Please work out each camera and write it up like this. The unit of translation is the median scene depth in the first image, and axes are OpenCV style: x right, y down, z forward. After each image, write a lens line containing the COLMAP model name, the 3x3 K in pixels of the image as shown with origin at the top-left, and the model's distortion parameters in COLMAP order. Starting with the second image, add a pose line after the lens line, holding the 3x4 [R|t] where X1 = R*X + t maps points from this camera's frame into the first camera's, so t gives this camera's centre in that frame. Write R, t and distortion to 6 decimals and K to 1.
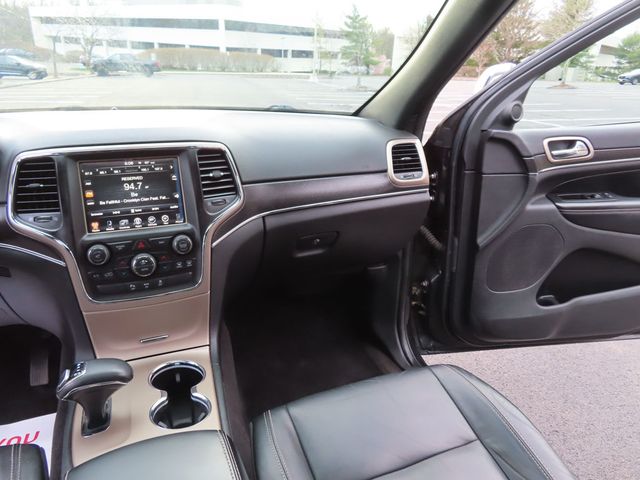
lens RADIAL K [[468.3, 0, 321.1], [0, 468.3, 237.3], [0, 0, 1]] dist [-0.009628, 0.013704]
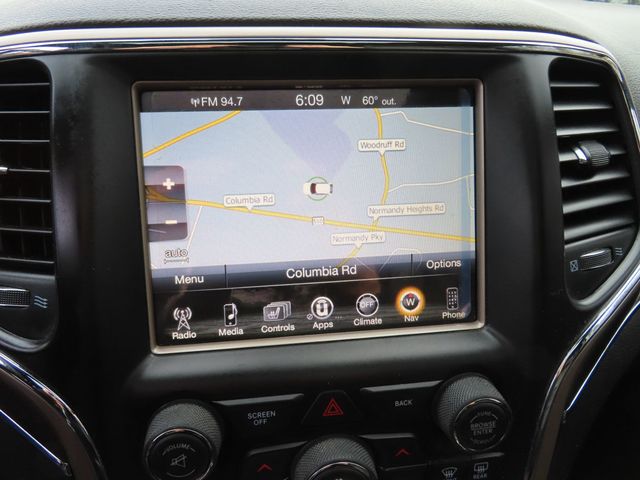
lens RADIAL K [[468.3, 0, 310.0], [0, 468.3, 239.4], [0, 0, 1]] dist [-0.009628, 0.013704]
pose [[0.963566, 0.106239, -0.245467, -0.332407], [-0.084194, 0.991554, 0.098652, -0.103199], [0.253874, -0.074391, 0.964372, 0.723601]]
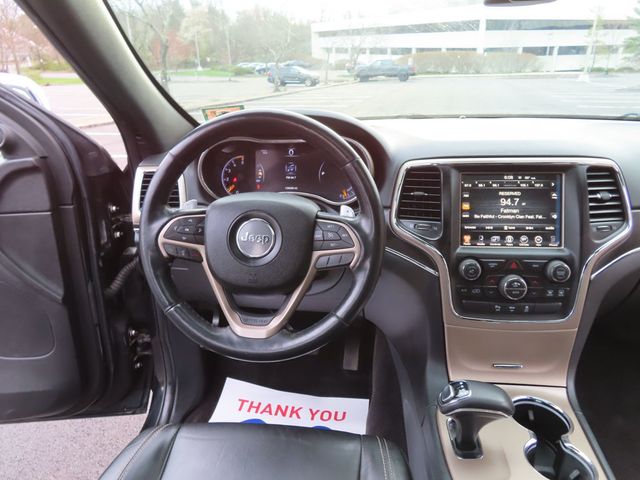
lens RADIAL K [[468.3, 0, 315.1], [0, 468.3, 238.8], [0, 0, 1]] dist [-0.009628, 0.013704]
pose [[0.872167, 0.129980, -0.471625, -0.288857], [-0.131309, 0.990880, 0.030259, -0.012490], [0.471257, 0.035538, 0.881280, -0.012018]]
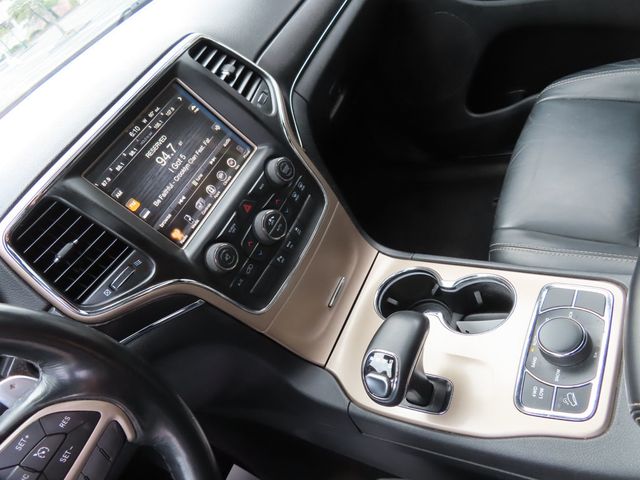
lens RADIAL K [[468.3, 0, 325.1], [0, 468.3, 236.7], [0, 0, 1]] dist [-0.009628, 0.013704]
pose [[0.683268, -0.708368, 0.177086, -0.444911], [0.651303, 0.700908, 0.290743, -0.075035], [-0.330074, -0.083319, 0.940271, 0.316895]]
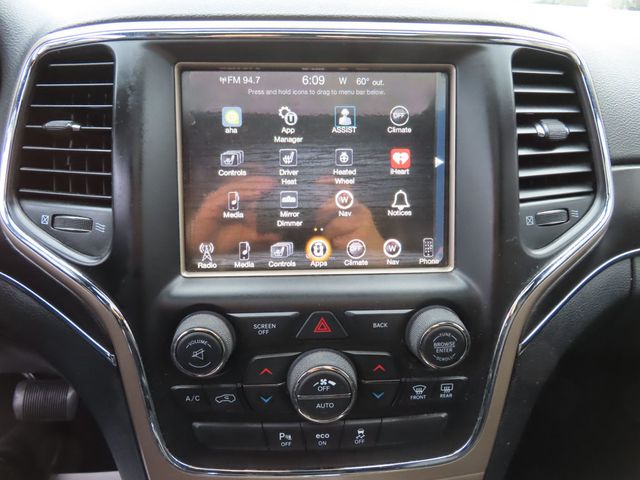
lens RADIAL K [[468.3, 0, 309.6], [0, 468.3, 232.3], [0, 0, 1]] dist [-0.009628, 0.013704]
pose [[0.941026, 0.134202, -0.310581, -0.290162], [-0.112653, 0.989871, 0.086398, -0.076175], [0.319030, -0.046315, 0.946612, 0.664358]]
